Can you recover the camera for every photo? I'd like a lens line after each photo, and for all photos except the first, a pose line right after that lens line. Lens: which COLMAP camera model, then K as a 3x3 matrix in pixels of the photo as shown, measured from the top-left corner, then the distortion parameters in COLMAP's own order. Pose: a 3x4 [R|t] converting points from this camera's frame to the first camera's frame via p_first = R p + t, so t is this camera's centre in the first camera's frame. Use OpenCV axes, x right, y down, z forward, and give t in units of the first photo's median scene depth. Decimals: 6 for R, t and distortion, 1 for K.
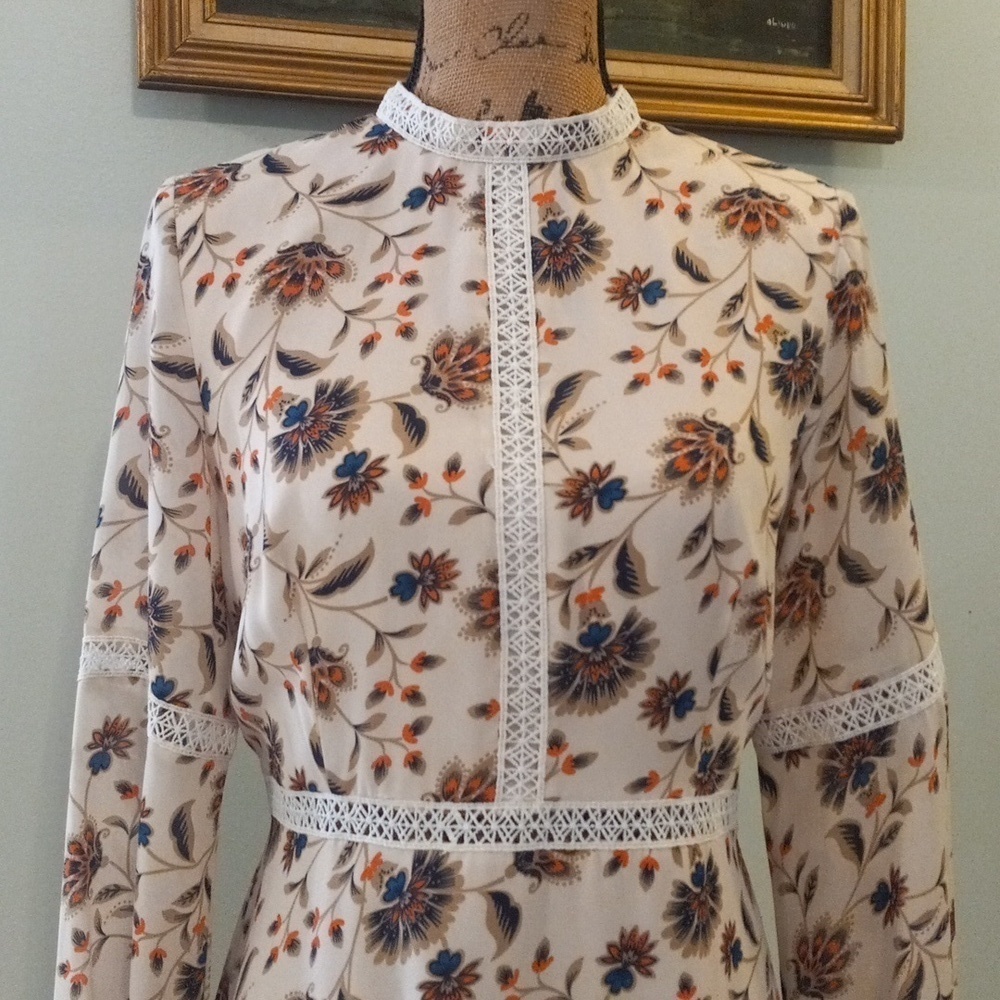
lens RADIAL K [[1199.4, 0, 500.0], [0, 1199.4, 500.0], [0, 0, 1]] dist [0.132143, -0.414781]
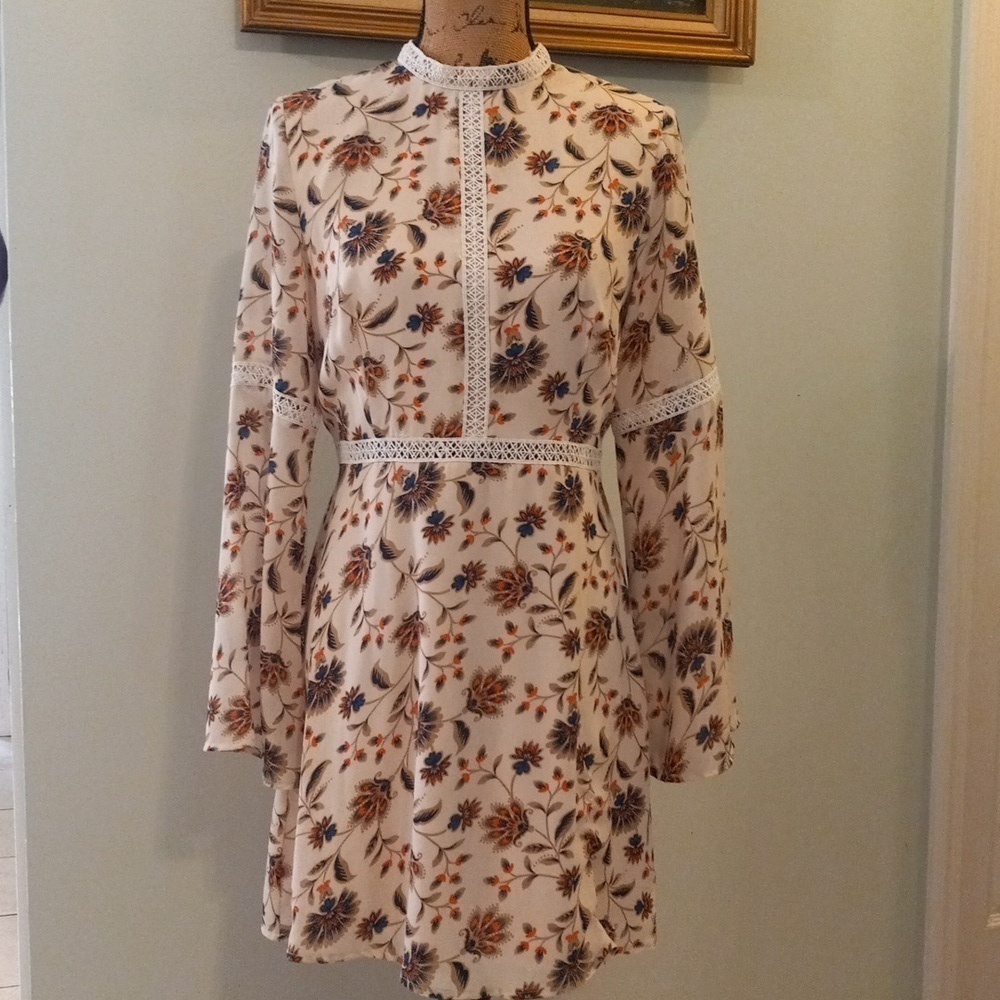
lens RADIAL K [[1199.4, 0, 500.0], [0, 1199.4, 500.0], [0, 0, 1]] dist [0.132143, -0.414781]
pose [[0.999963, 0.007622, -0.003868, 0.061165], [-0.007266, 0.996353, 0.085017, 0.175924], [0.004502, -0.084986, 0.996372, -0.855651]]
